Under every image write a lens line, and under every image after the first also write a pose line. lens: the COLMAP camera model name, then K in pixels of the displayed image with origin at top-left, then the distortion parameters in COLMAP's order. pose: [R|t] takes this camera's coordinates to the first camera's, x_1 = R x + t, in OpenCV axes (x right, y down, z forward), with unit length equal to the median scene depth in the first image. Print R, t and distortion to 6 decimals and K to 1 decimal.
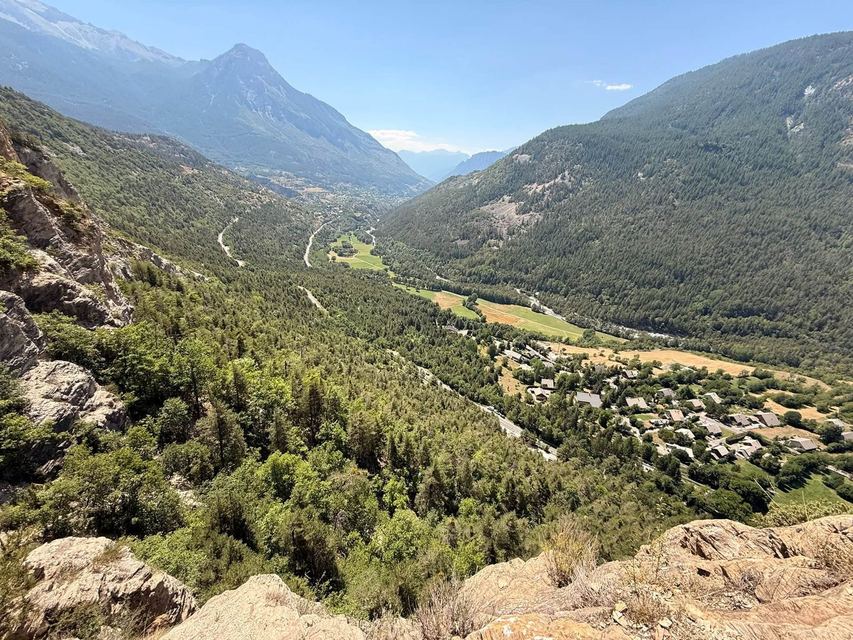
lens RADIAL K [[340.2, 0, 425.0], [0, 340.2, 318.7], [0, 0, 1]] dist [-0.000012, 0.000067]
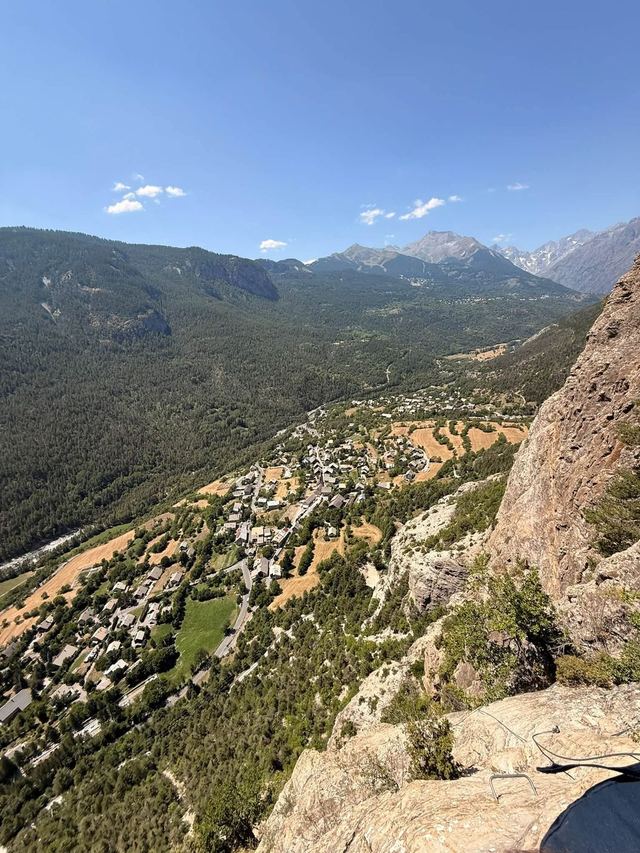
lens RADIAL K [[340.2, 0, 320.8], [0, 340.2, 424.5], [0, 0, 1]] dist [-0.000012, 0.000067]
pose [[0.201796, -0.366108, 0.908429, 0.081374], [0.465216, 0.852031, 0.240037, -0.181247], [-0.861889, 0.374177, 0.342255, -0.212729]]
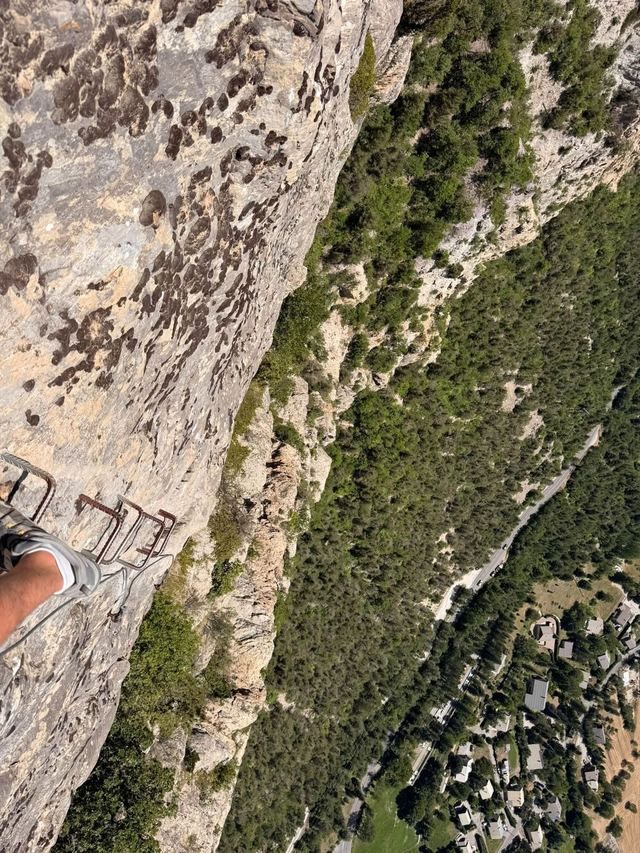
lens RADIAL K [[600.8, 0, 316.9], [0, 600.8, 431.5], [0, 0, 1]] dist [0.021399, -0.025477]
pose [[0.007530, 0.998731, -0.049787, -0.038844], [-0.719699, 0.039979, 0.693134, -0.295484], [0.694245, 0.030612, 0.719088, -0.274601]]
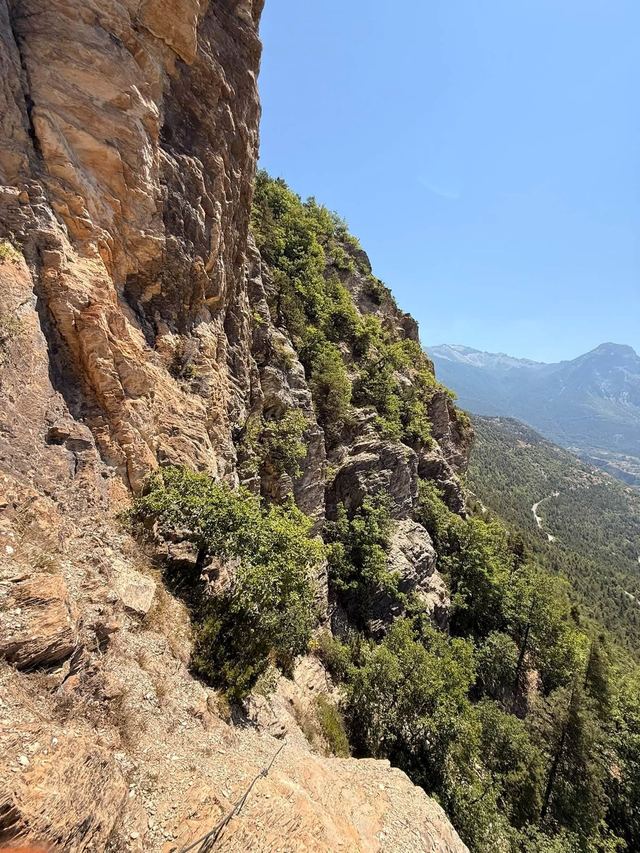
lens RADIAL K [[340.2, 0, 321.7], [0, 340.2, 425.9], [0, 0, 1]] dist [-0.000012, 0.000067]
pose [[0.455904, 0.019846, -0.889808, -0.029875], [-0.426383, 0.882430, -0.198781, 0.015812], [0.781248, 0.470024, 0.410766, 0.021881]]
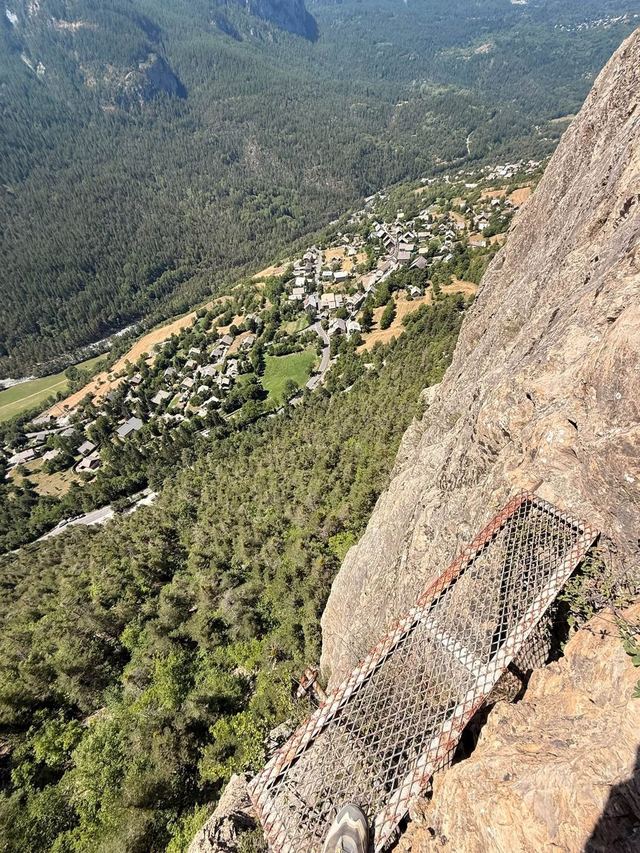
lens RADIAL K [[340.2, 0, 320.8], [0, 340.2, 425.2], [0, 0, 1]] dist [-0.000012, 0.000067]
pose [[0.288871, -0.724498, 0.625824, 0.019193], [0.511929, 0.669281, 0.538508, -0.013160], [-0.809001, 0.164818, 0.564228, -0.009732]]
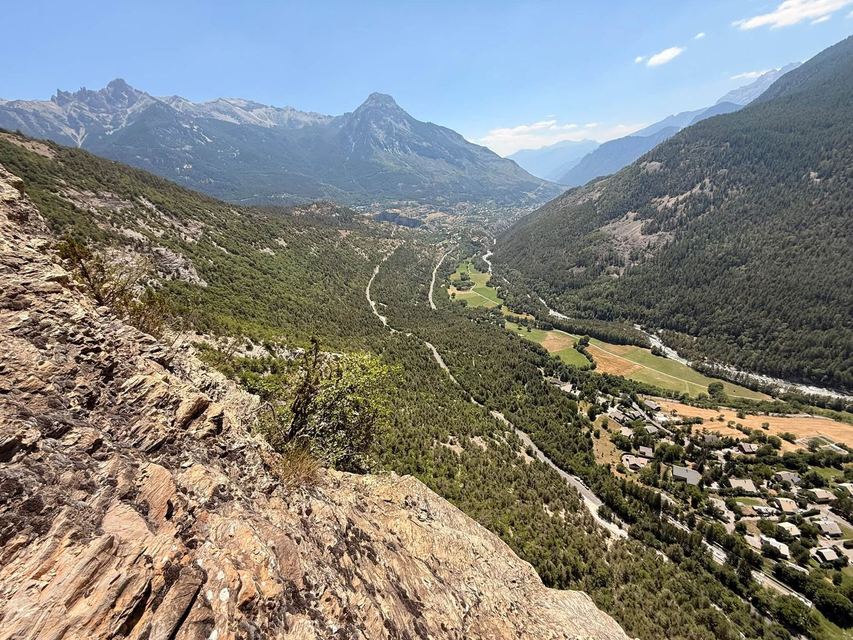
lens RADIAL K [[340.2, 0, 425.4], [0, 340.2, 318.9], [0, 0, 1]] dist [-0.000012, 0.000067]
pose [[0.939390, -0.017671, -0.342396, 0.069457], [0.014556, 0.999826, -0.011667, -0.197005], [0.342542, 0.005976, 0.939483, -0.223922]]
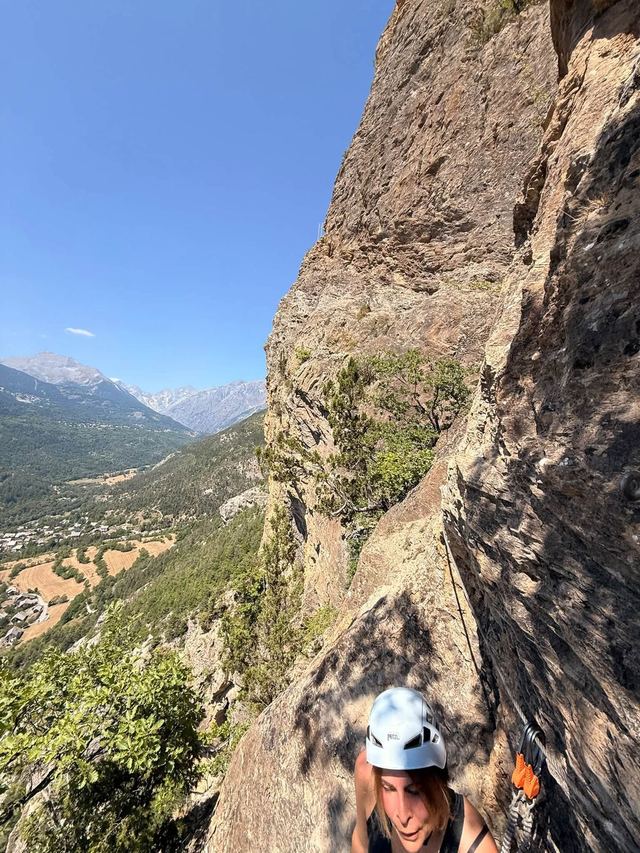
lens RADIAL K [[340.2, 0, 320.9], [0, 340.2, 425.8], [0, 0, 1]] dist [-0.000012, 0.000067]
pose [[-0.695666, -0.047880, 0.716768, 0.104129], [0.225480, 0.932798, 0.281153, -0.119825], [-0.682062, 0.357205, -0.638119, -0.163804]]
